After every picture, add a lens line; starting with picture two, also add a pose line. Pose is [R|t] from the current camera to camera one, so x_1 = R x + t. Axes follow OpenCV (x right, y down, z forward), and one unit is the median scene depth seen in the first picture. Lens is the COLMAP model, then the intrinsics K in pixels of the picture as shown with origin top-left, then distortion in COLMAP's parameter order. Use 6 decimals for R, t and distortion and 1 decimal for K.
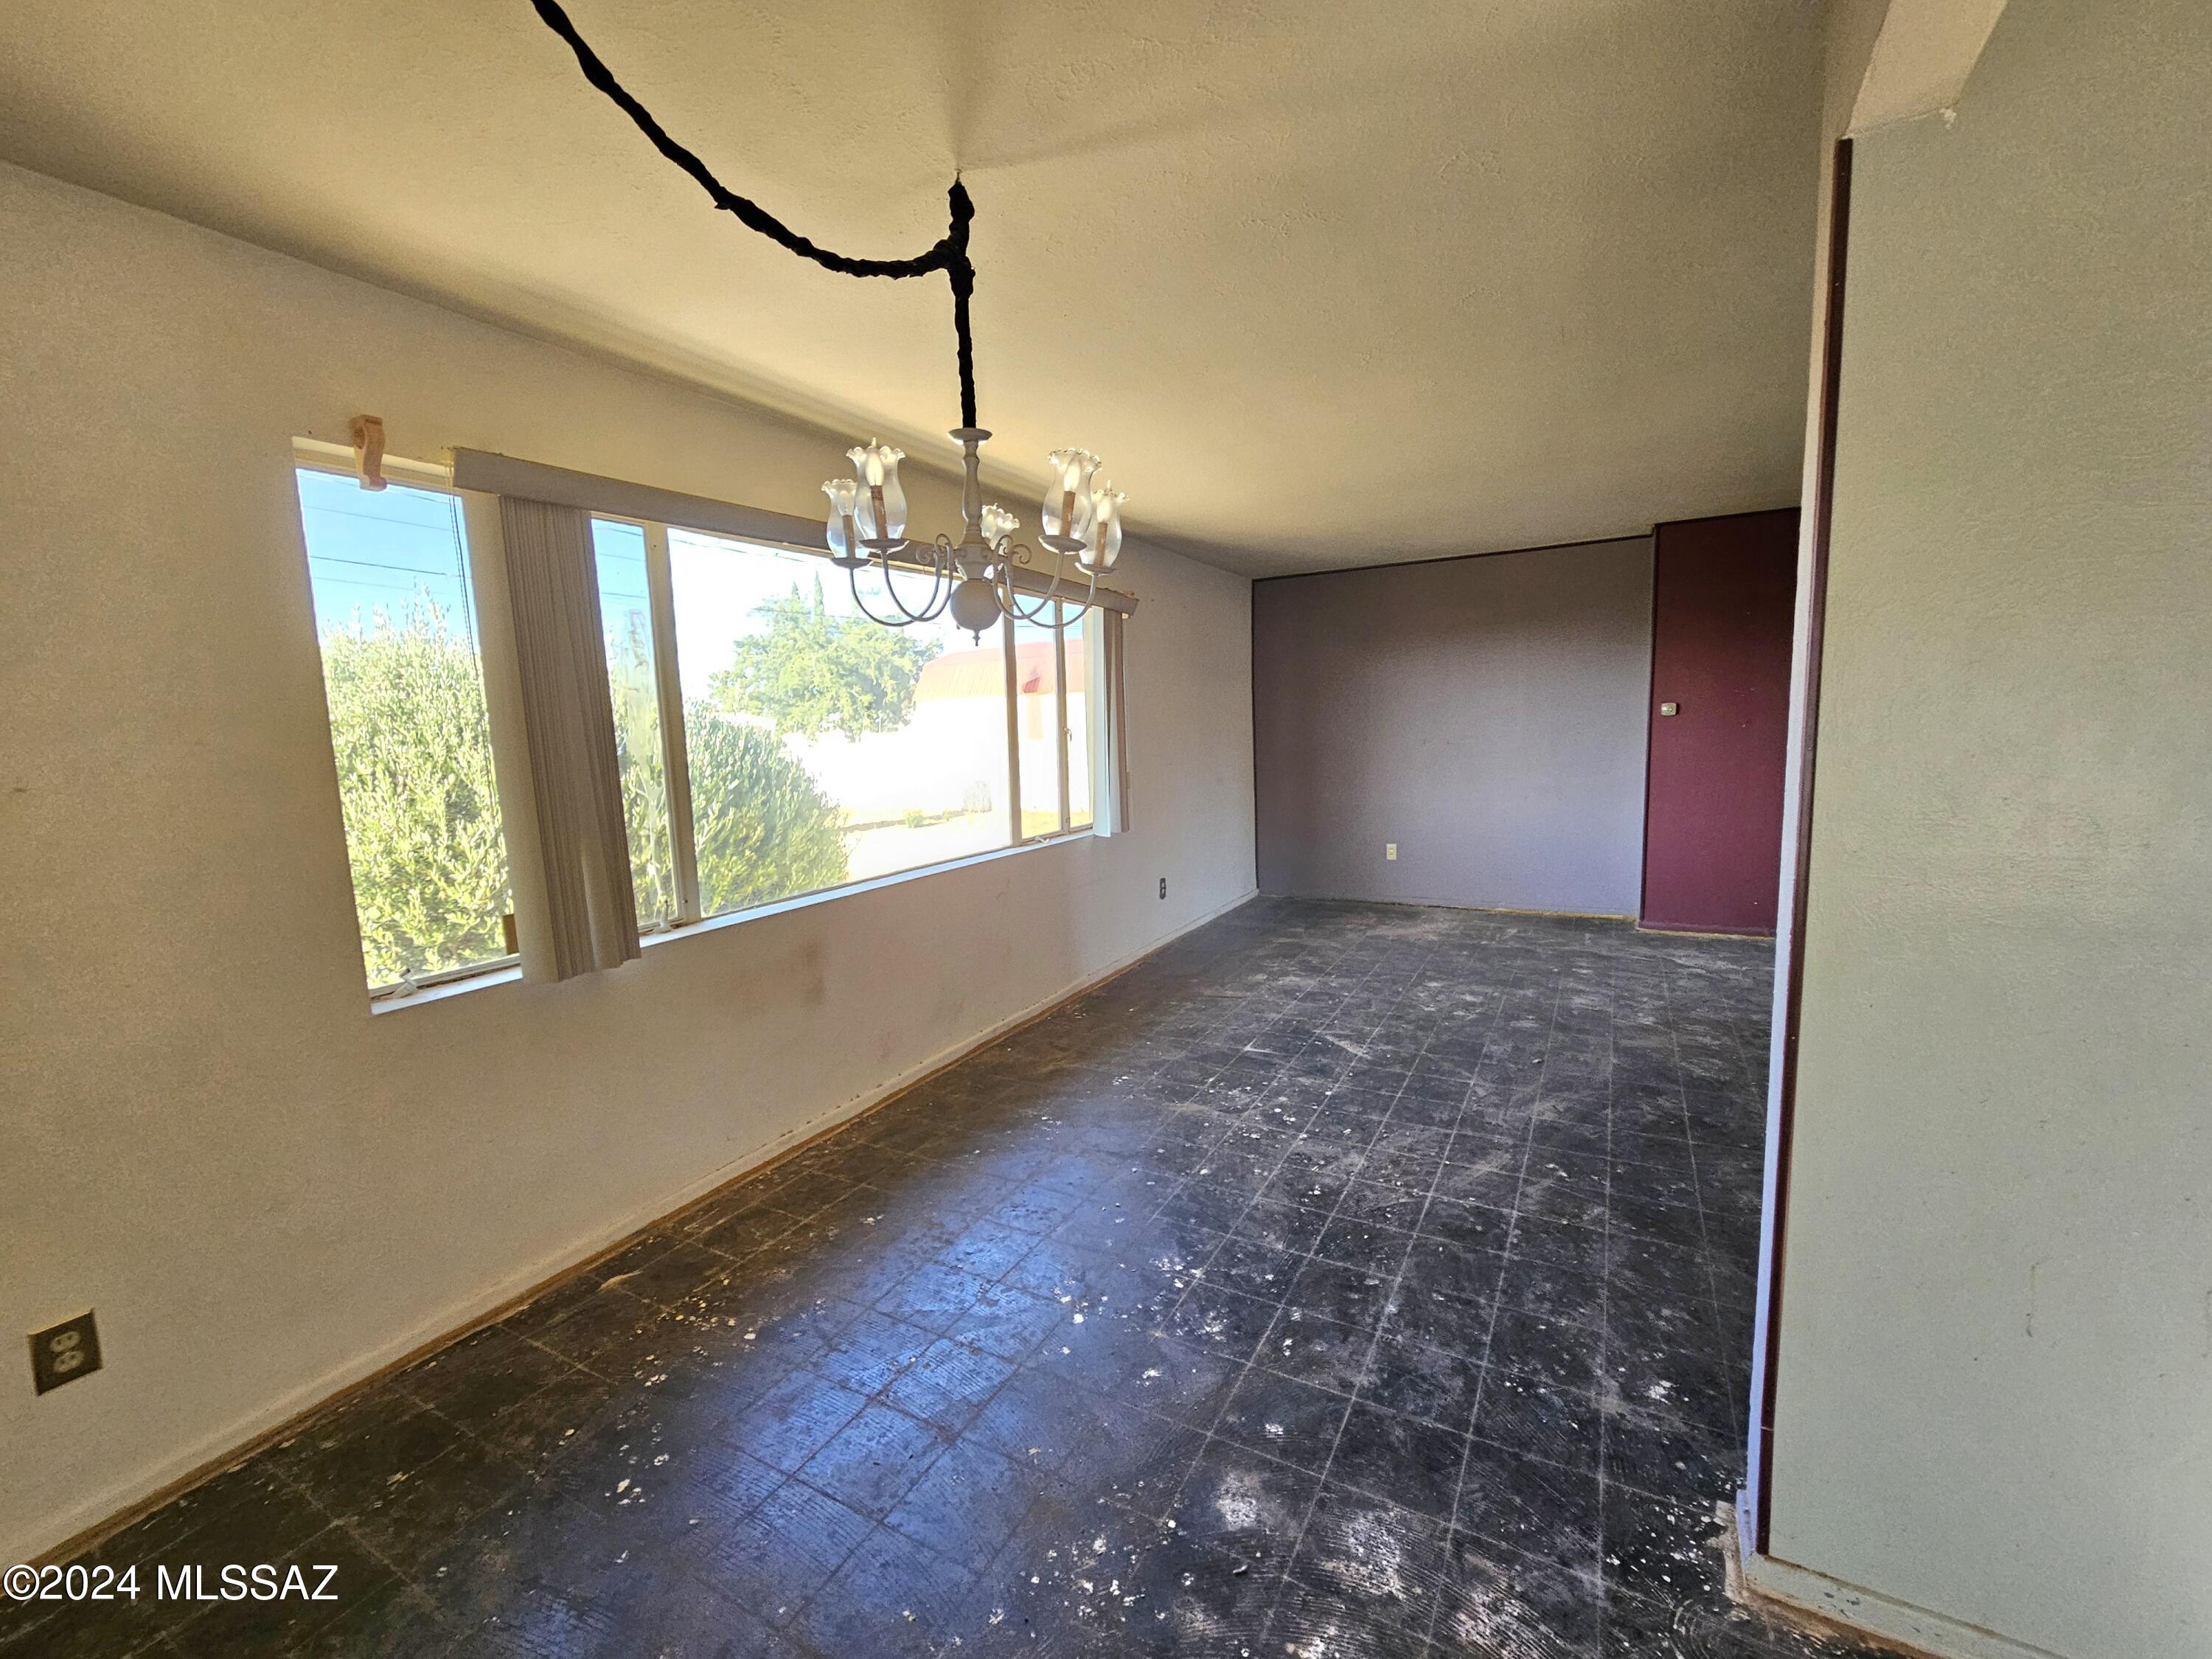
lens RADIAL K [[948.6, 0, 1093.7], [0, 948.6, 820.6], [0, 0, 1]] dist [0.001575, 0.001213]
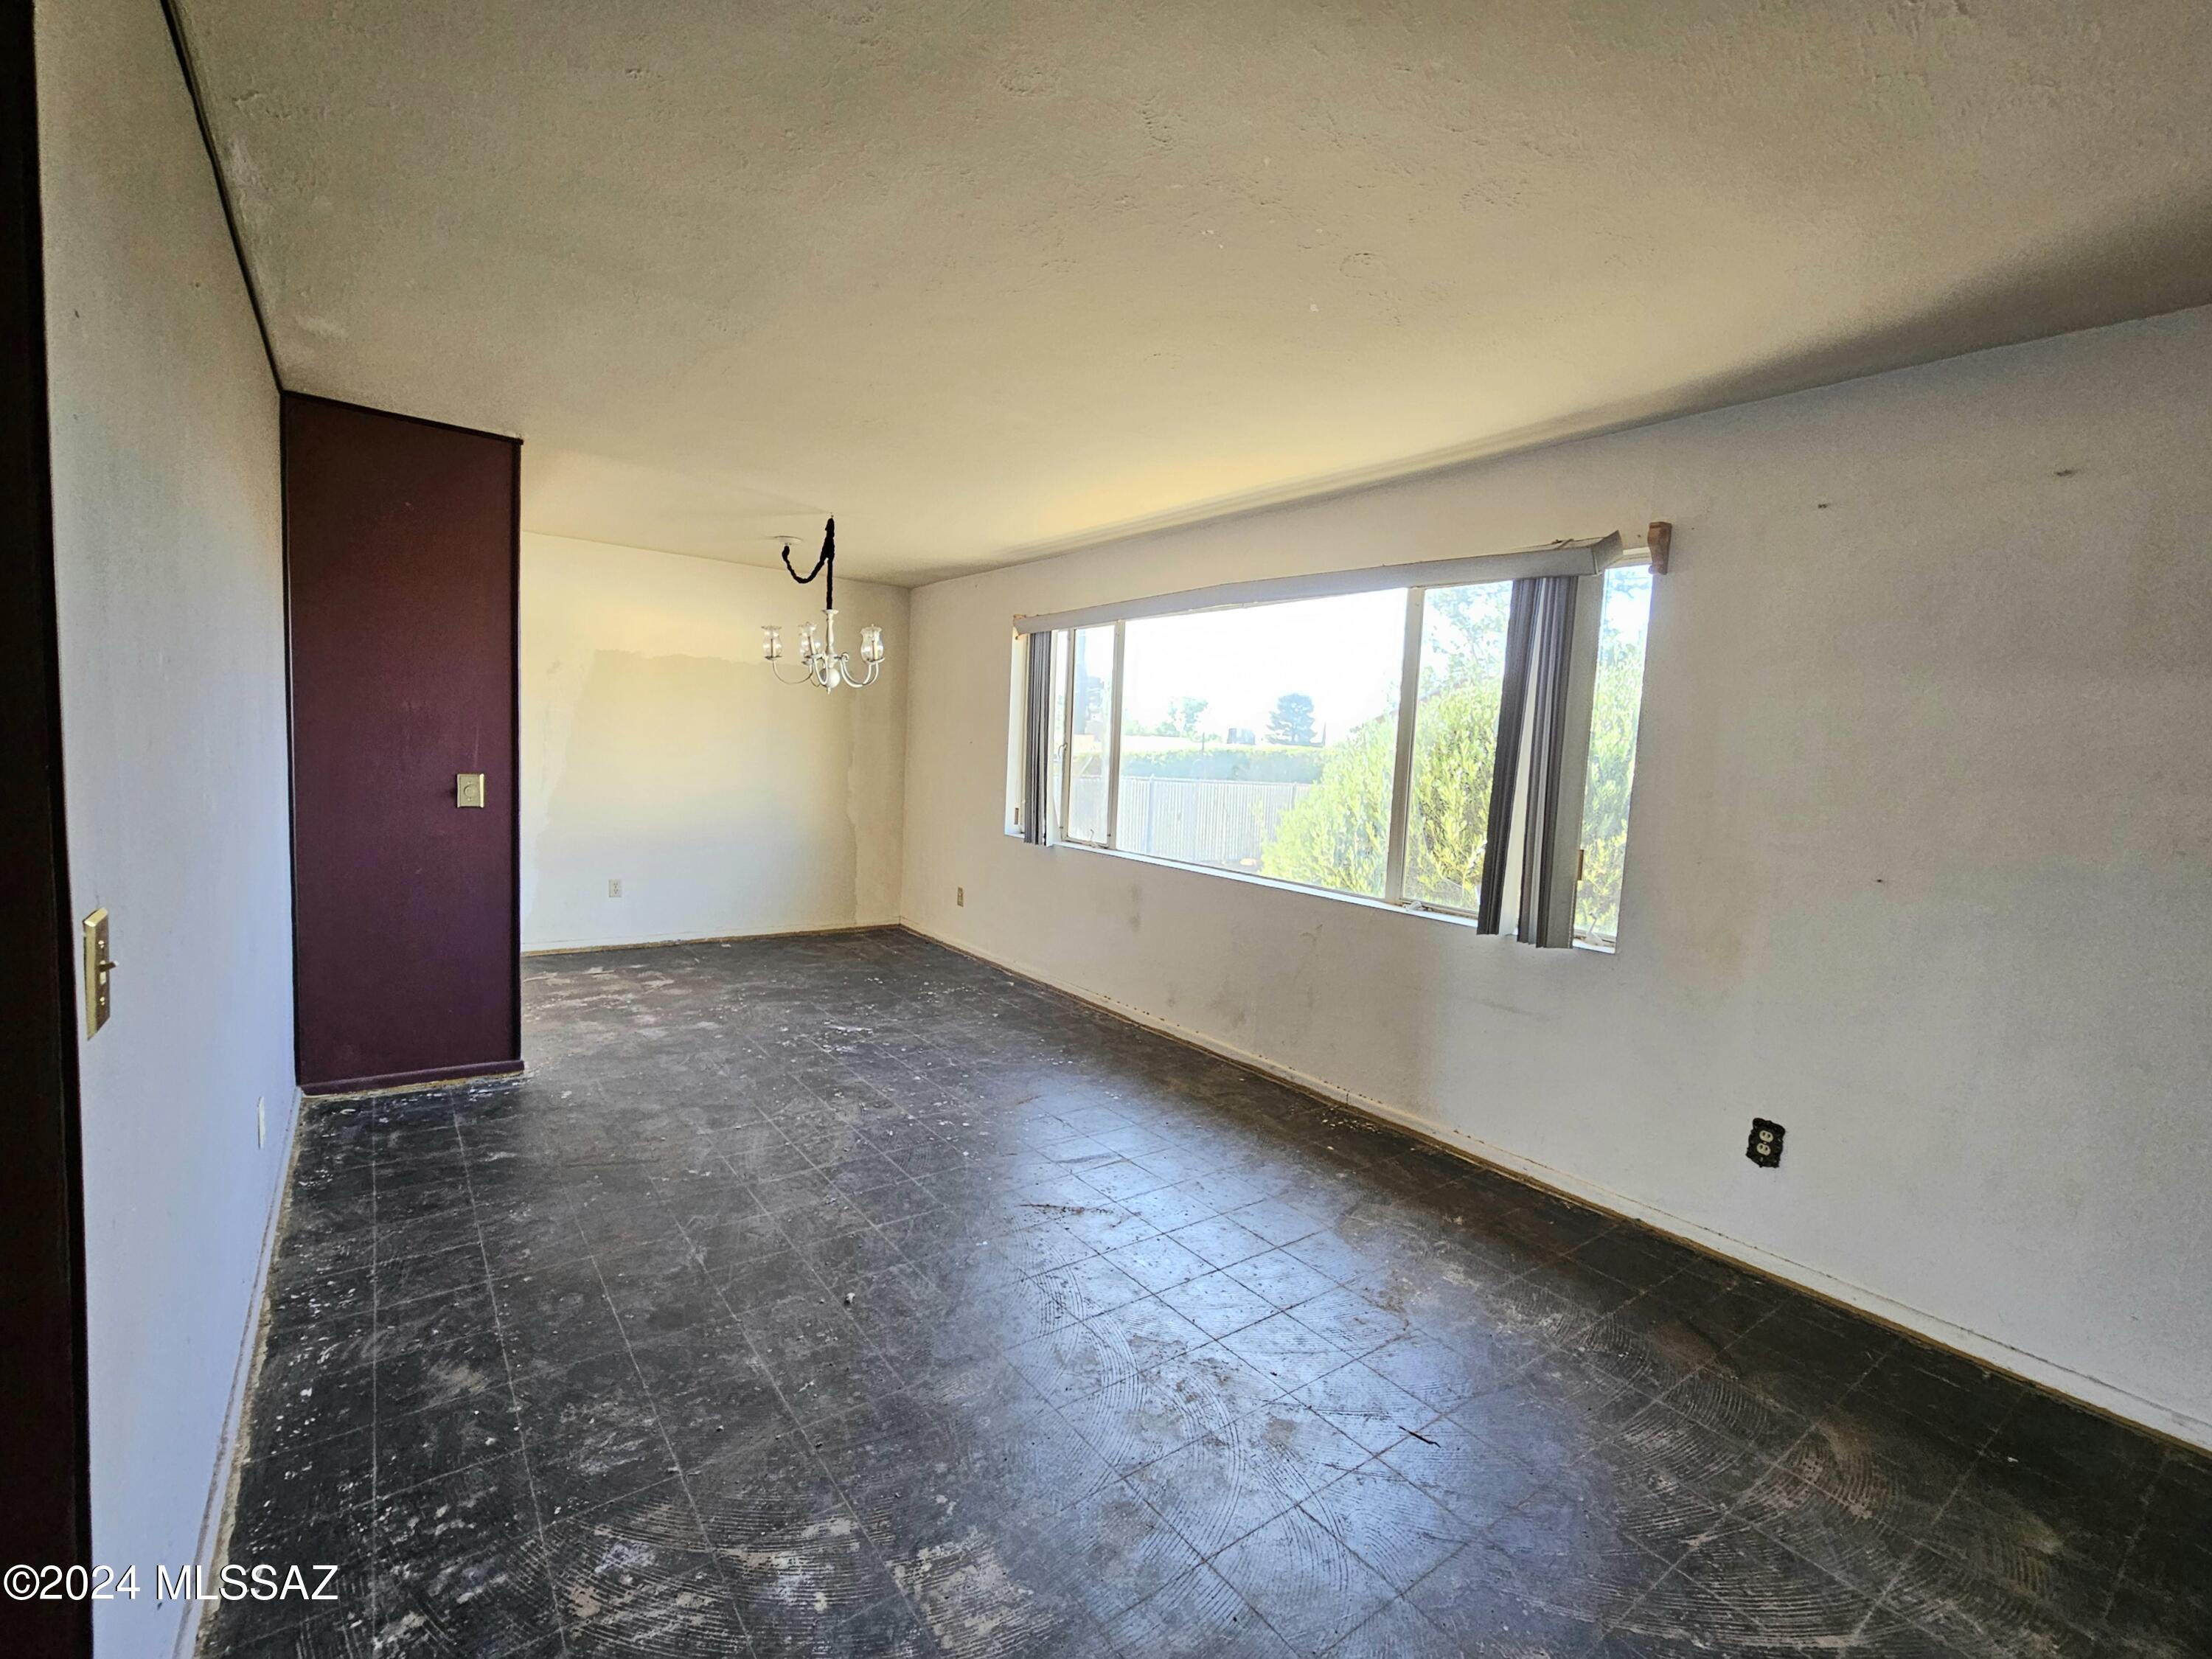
lens RADIAL K [[948.6, 0, 1086.9], [0, 948.6, 820.4], [0, 0, 1]] dist [0.001575, 0.001213]
pose [[-0.415741, 0.087999, -0.905216, 0.902900], [-0.129080, 0.979524, 0.154506, -0.162830], [0.900276, 0.181079, -0.395869, 1.279286]]
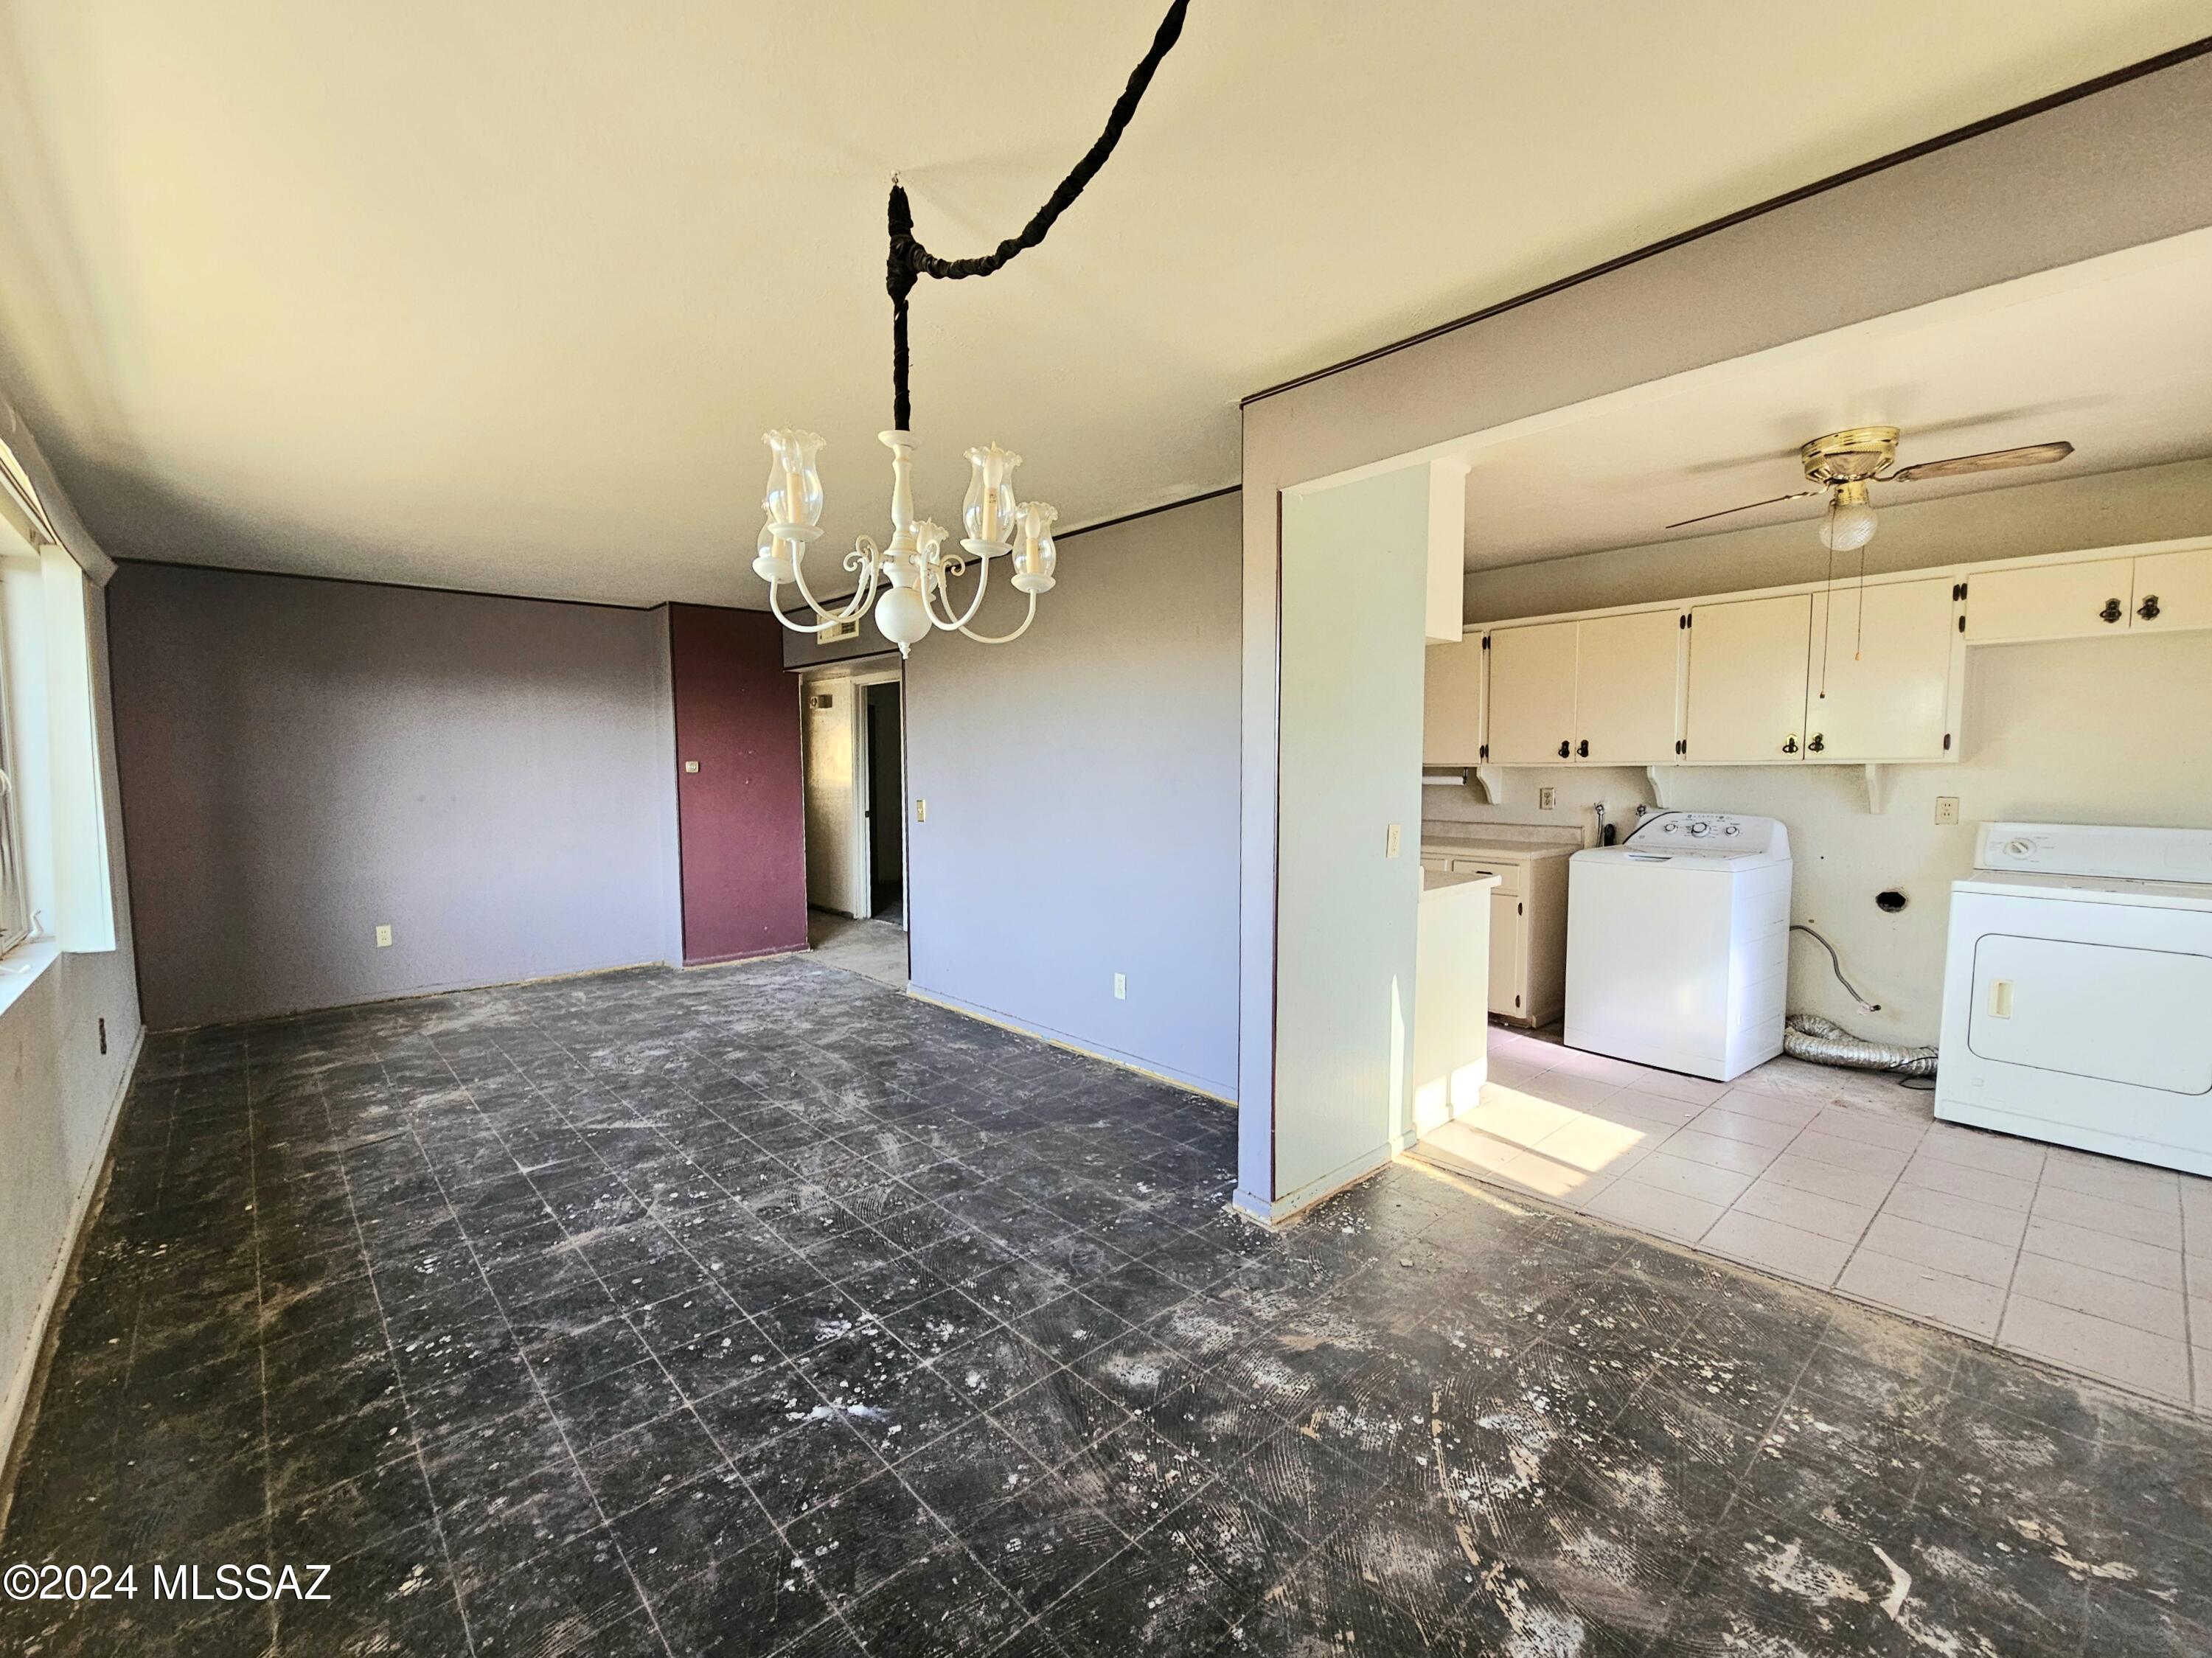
lens RADIAL K [[948.6, 0, 1111.2], [0, 948.6, 841.4], [0, 0, 1]] dist [0.001575, 0.001213]
pose [[0.303444, -0.046017, 0.951737, -0.461363], [0.095748, 0.995250, 0.017594, -0.005930], [-0.948026, 0.085788, 0.306409, 0.260964]]
